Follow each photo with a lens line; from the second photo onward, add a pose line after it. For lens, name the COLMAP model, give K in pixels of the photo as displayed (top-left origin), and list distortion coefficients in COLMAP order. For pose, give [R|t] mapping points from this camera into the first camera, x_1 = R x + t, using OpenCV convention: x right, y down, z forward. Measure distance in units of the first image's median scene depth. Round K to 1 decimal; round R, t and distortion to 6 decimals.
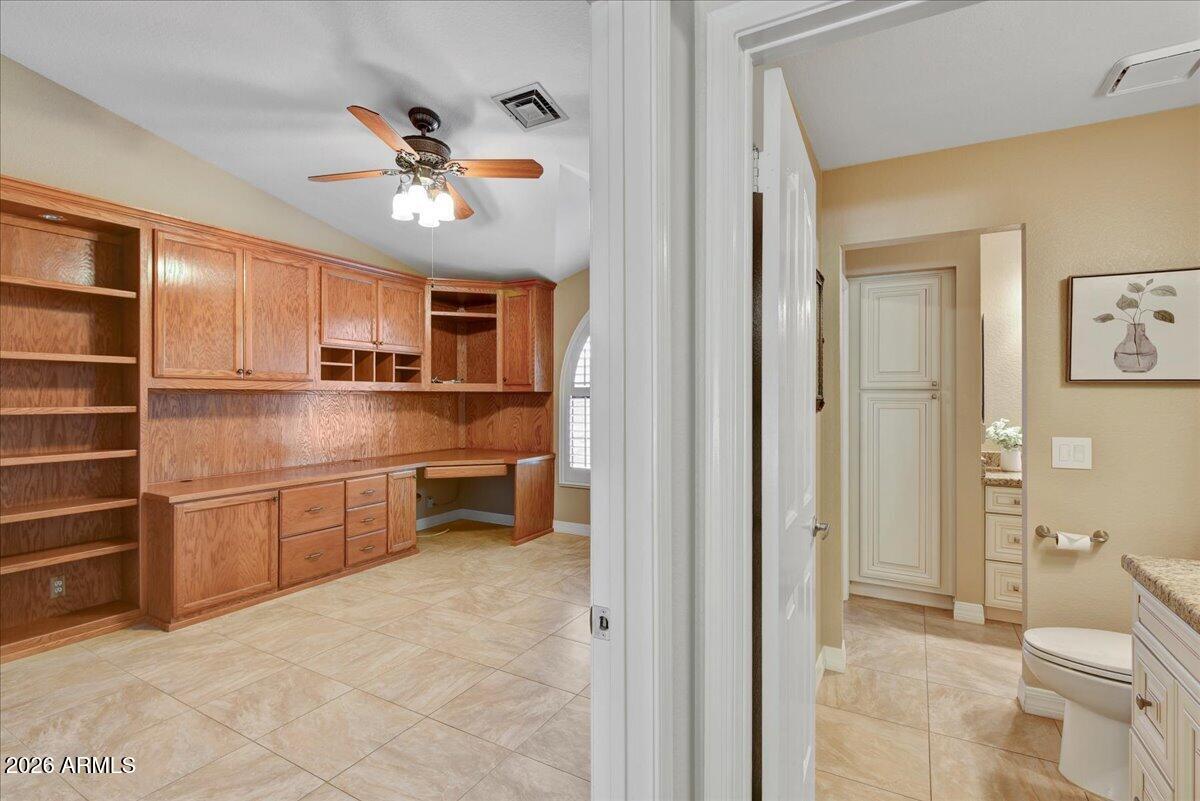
lens RADIAL K [[554.6, 0, 603.6], [0, 554.6, 393.9], [0, 0, 1]] dist [0.001103, -0.006498]
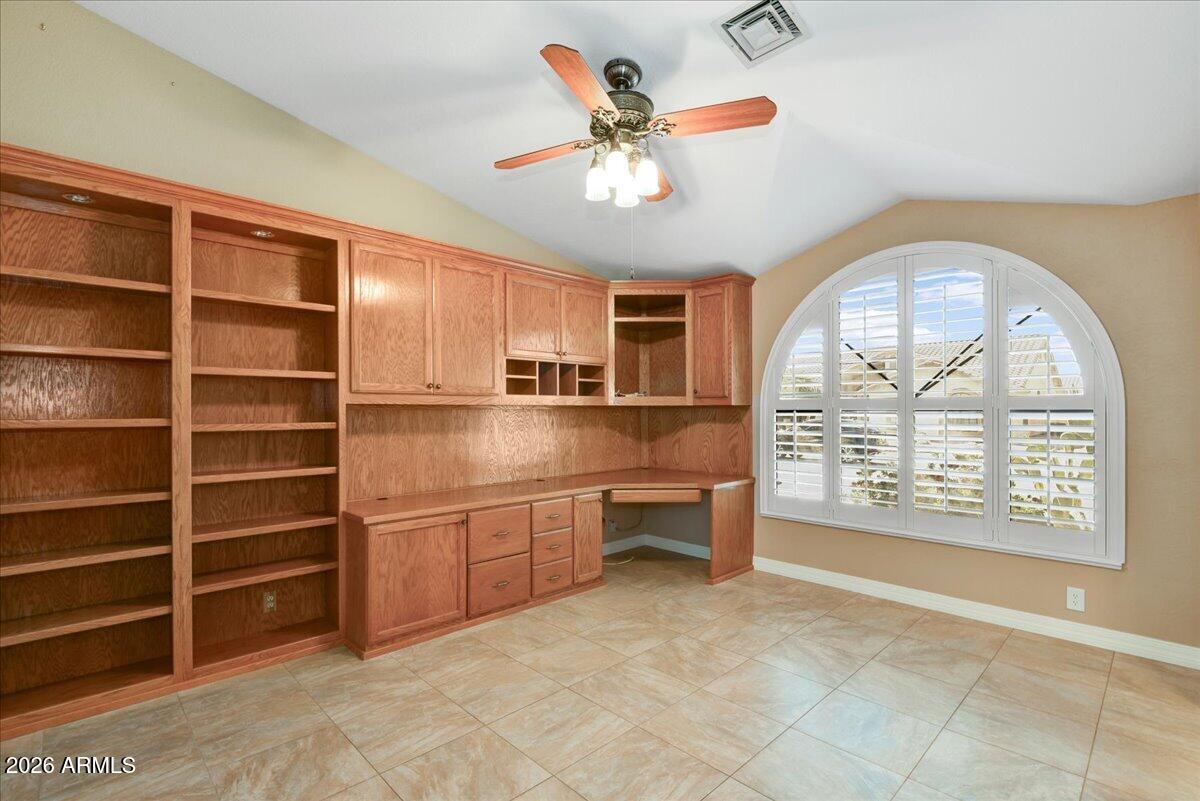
lens RADIAL K [[554.6, 0, 604.7], [0, 554.6, 408.6], [0, 0, 1]] dist [0.001103, -0.006498]
pose [[0.959756, -0.005351, -0.280785, -0.112558], [0.005441, 0.999985, -0.000456, 0.000974], [0.280783, -0.001091, 0.959771, 0.190549]]
